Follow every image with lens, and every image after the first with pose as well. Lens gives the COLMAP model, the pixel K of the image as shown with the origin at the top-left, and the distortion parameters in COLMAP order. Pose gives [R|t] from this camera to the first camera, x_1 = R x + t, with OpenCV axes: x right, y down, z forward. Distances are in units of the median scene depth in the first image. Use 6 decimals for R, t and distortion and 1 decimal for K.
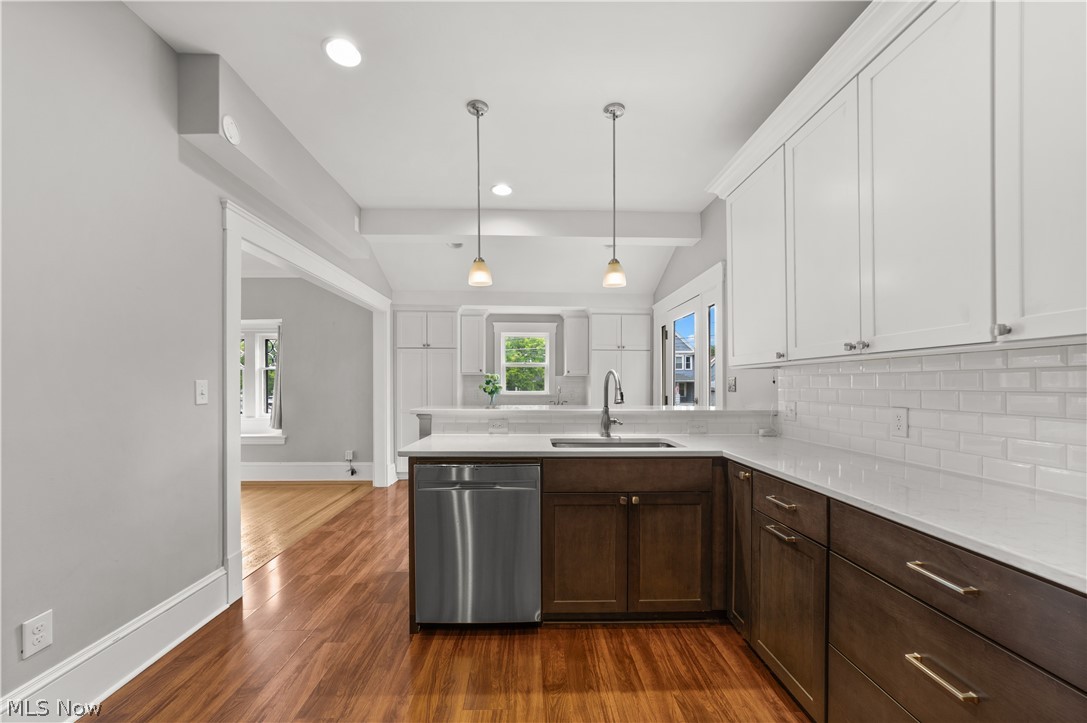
lens RADIAL K [[423.7, 0, 532.4], [0, 423.7, 383.3], [0, 0, 1]] dist [-0.013699, 0.006134]
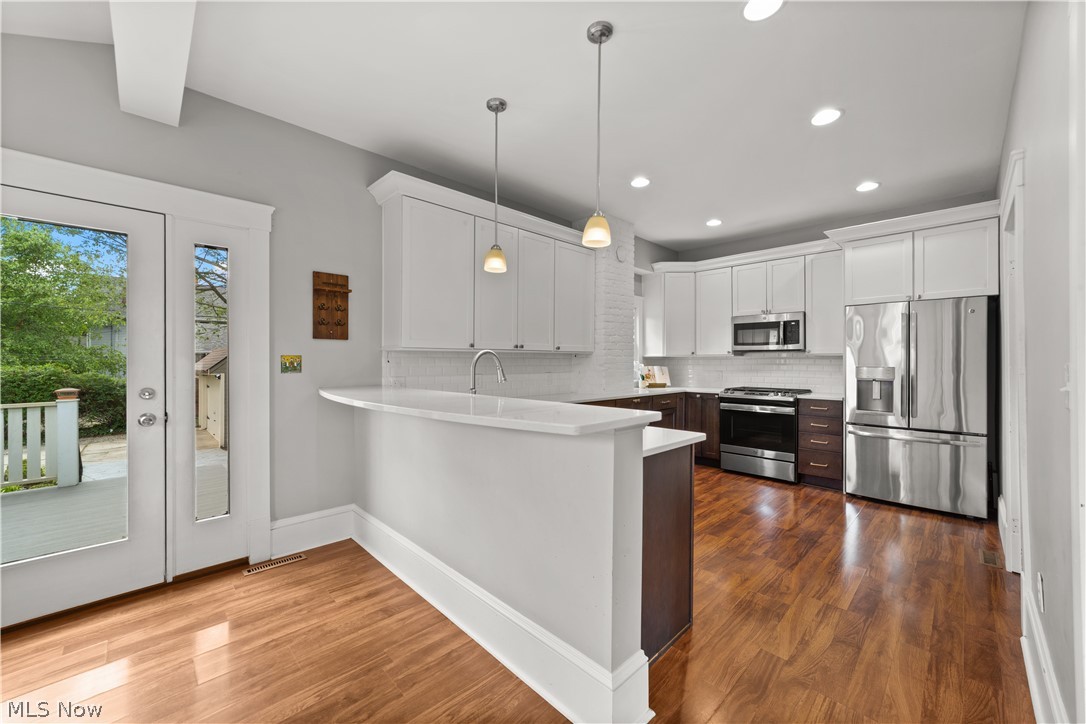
lens RADIAL K [[423.4, 0, 544.0], [0, 423.4, 363.9], [0, 0, 1]] dist [-0.013699, 0.006134]
pose [[-0.698282, -0.003591, 0.715814, -0.690917], [0.000666, 0.999984, 0.005666, -0.004707], [-0.715823, 0.004434, -0.698268, 1.783400]]
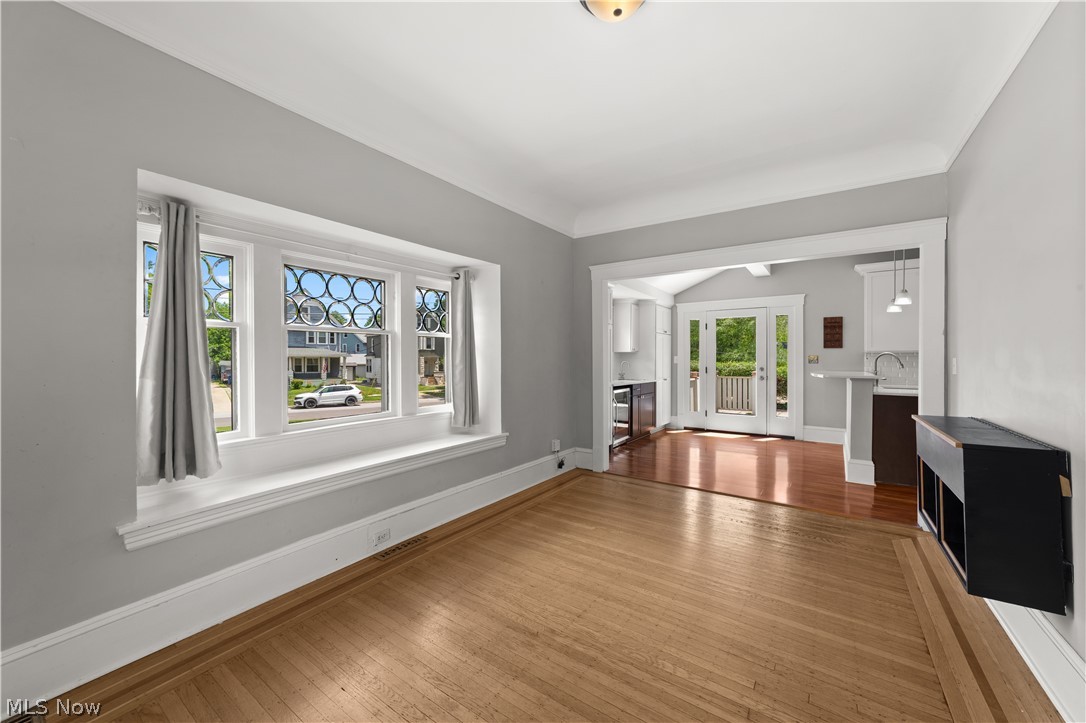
lens RADIAL K [[423.4, 0, 536.7], [0, 423.4, 357.3], [0, 0, 1]] dist [-0.013699, 0.006134]
pose [[0.576053, 0.011365, 0.817334, -2.667224], [-0.005882, 0.999935, -0.009759, 0.025750], [-0.817391, 0.000814, 0.576082, 1.347256]]
